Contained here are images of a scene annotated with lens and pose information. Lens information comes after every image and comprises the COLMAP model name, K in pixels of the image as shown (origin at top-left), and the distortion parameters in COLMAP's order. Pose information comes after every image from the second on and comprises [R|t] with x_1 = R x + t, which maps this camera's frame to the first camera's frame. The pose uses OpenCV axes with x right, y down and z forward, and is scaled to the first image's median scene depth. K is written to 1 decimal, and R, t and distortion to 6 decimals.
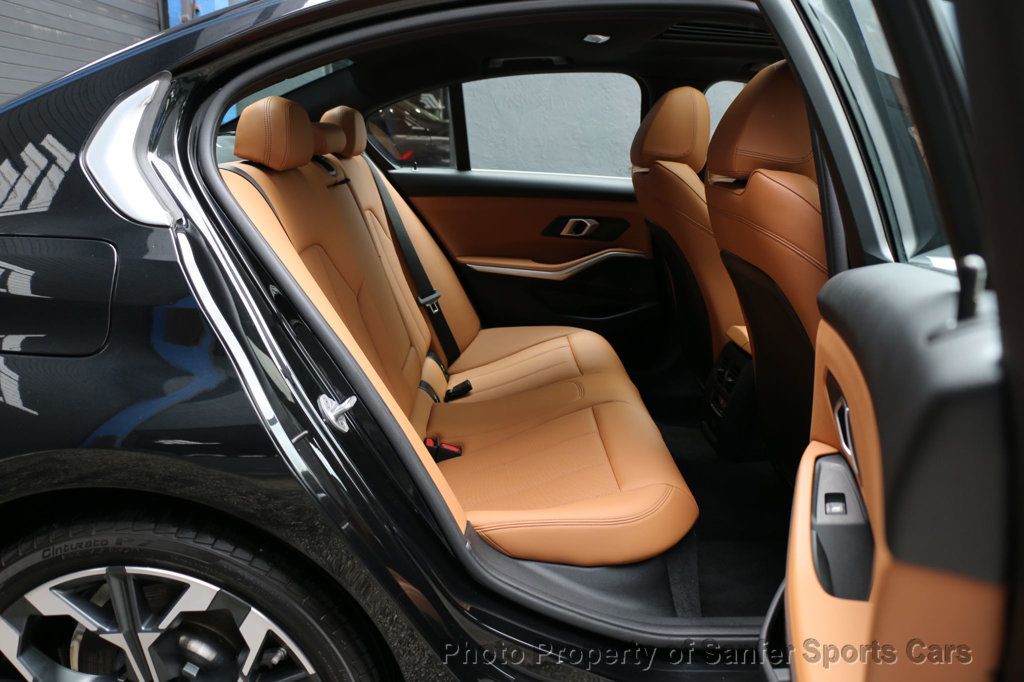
lens RADIAL K [[807.8, 0, 516.8], [0, 807.8, 359.5], [0, 0, 1]] dist [-0.169377, 0.113949]
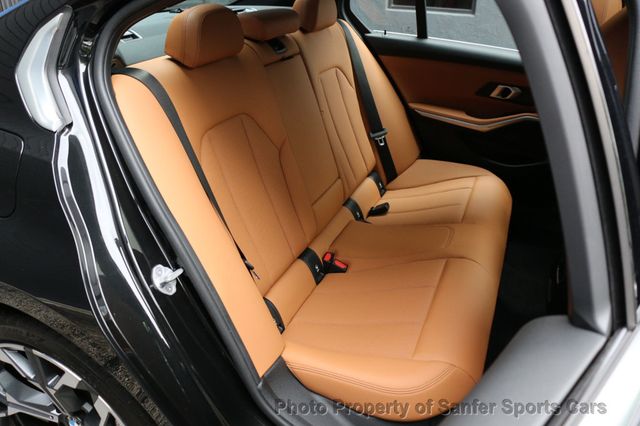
lens RADIAL K [[504.9, 0, 323.0], [0, 504.9, 224.5], [0, 0, 1]] dist [-0.169377, 0.113949]
pose [[0.915004, 0.202450, -0.348973, 0.134205], [-0.123817, 0.964153, 0.234688, -0.116746], [0.383976, -0.171532, 0.907270, 0.166539]]
